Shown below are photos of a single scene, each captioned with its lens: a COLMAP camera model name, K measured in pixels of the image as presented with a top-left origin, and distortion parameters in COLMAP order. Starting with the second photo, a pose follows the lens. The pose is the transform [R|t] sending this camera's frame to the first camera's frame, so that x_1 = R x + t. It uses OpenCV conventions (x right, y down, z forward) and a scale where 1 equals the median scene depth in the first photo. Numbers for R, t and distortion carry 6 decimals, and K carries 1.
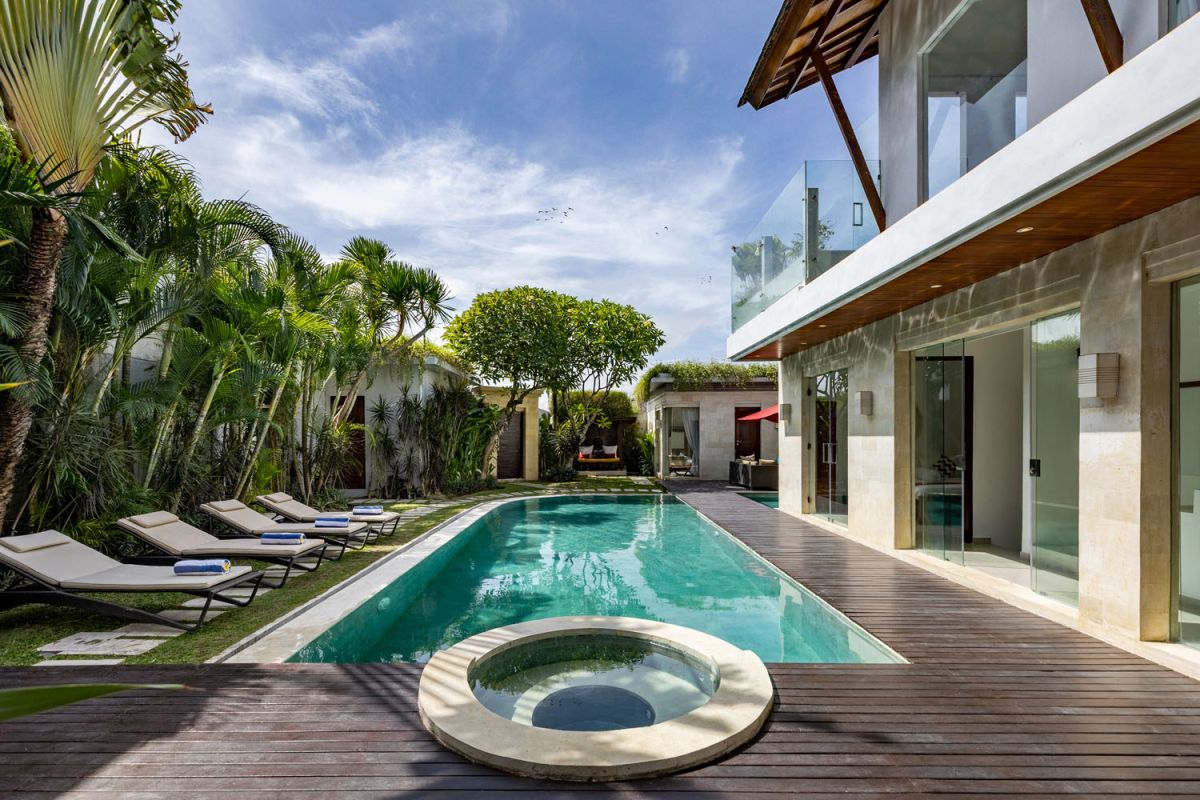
lens RADIAL K [[547.9, 0, 571.5], [0, 547.9, 440.6], [0, 0, 1]] dist [0.006213, -0.000917]
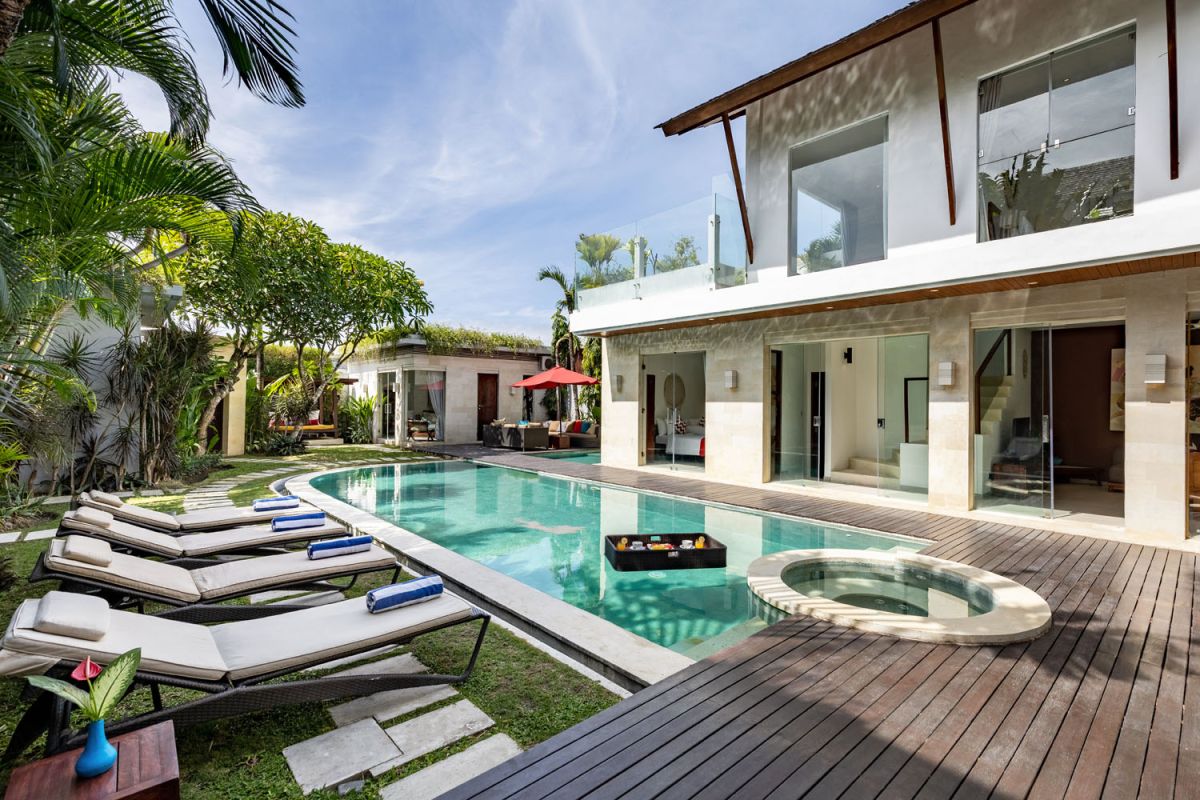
lens RADIAL K [[547.9, 0, 588.4], [0, 547.9, 392.2], [0, 0, 1]] dist [0.006213, -0.000917]
pose [[0.740638, 0.019242, 0.671628, -0.439120], [-0.003918, 0.999697, -0.024320, -0.000444], [-0.671892, 0.015381, 0.740489, 0.157259]]
